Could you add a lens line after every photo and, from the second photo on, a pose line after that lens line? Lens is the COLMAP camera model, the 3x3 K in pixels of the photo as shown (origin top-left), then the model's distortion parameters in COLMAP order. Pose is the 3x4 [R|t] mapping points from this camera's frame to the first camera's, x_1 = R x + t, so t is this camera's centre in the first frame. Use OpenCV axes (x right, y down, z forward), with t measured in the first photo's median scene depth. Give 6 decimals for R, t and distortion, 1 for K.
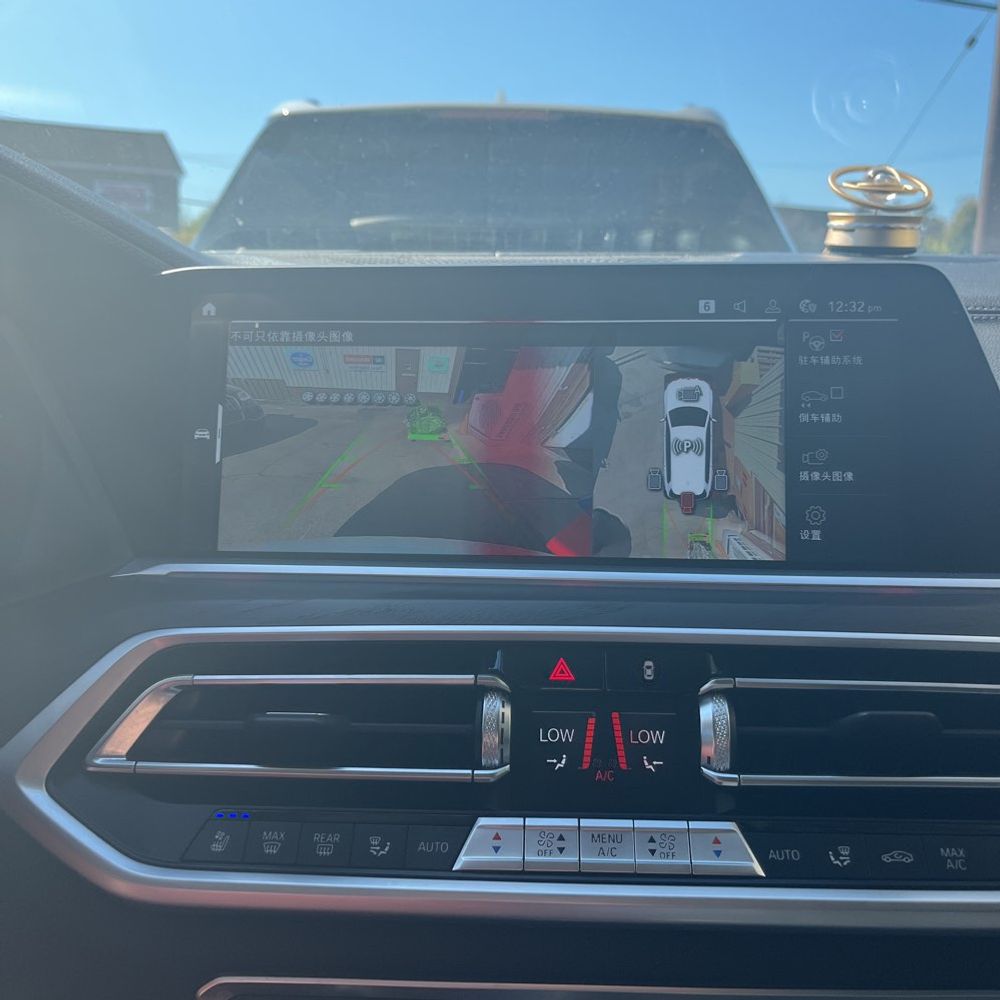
lens RADIAL K [[1016.1, 0, 495.7], [0, 1016.1, 500.9], [0, 0, 1]] dist [0.026105, -0.008177]
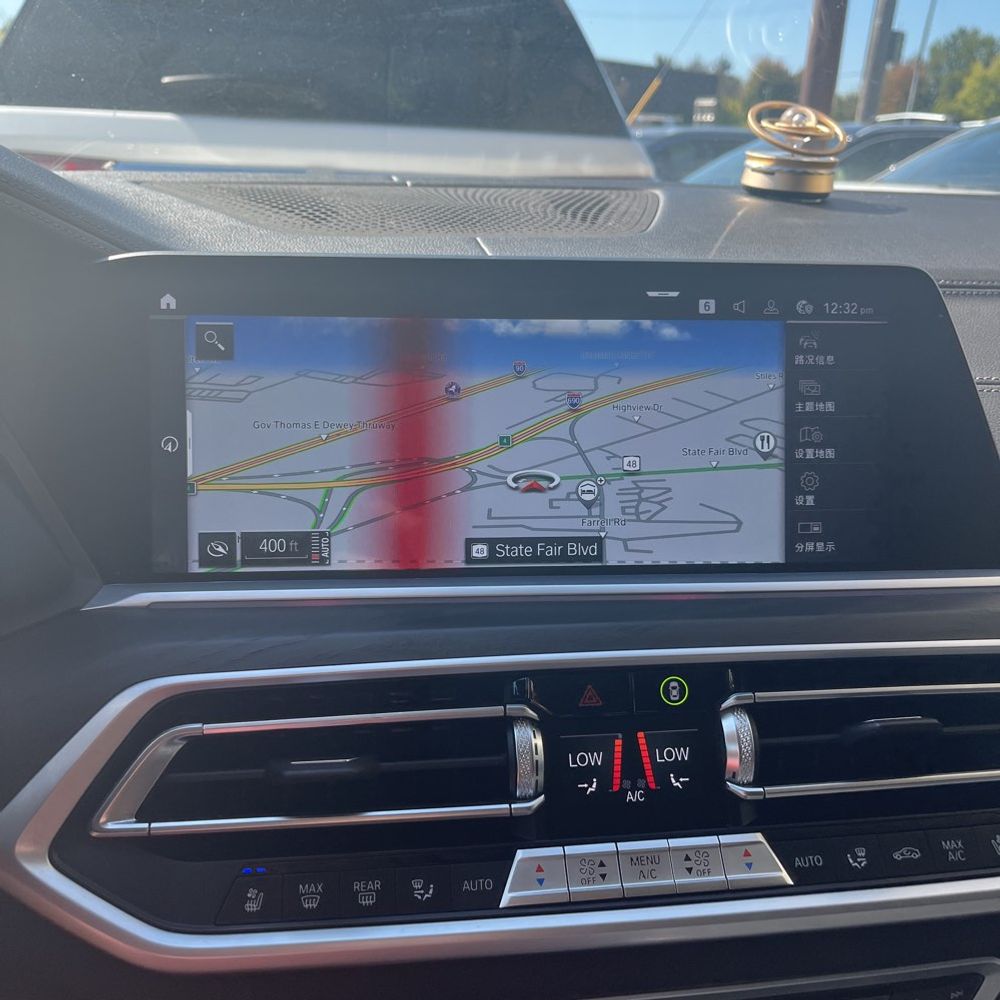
lens RADIAL K [[1018.5, 0, 516.9], [0, 1018.5, 513.7], [0, 0, 1]] dist [0.011702, 0.042219]
pose [[0.982651, -0.035100, 0.182111, -0.185860], [0.010740, 0.991049, 0.133064, -0.148287], [-0.185151, -0.128800, 0.974233, 0.063366]]
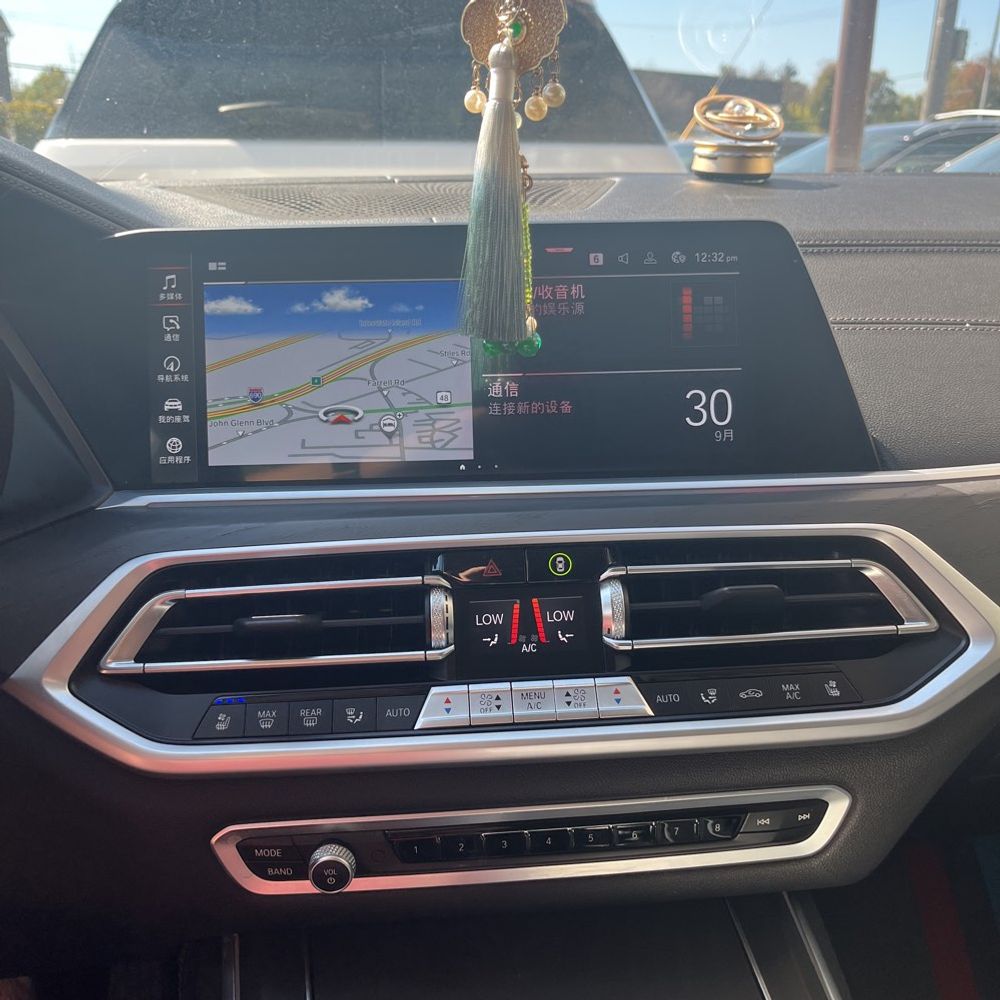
lens RADIAL K [[985.4, 0, 498.3], [0, 985.4, 495.4], [0, 0, 1]] dist [0.074277, -0.085540]
pose [[0.992393, -0.049233, 0.112840, -0.060412], [0.036568, 0.993072, 0.111675, -0.058619], [-0.117556, -0.106699, 0.987318, -0.191314]]
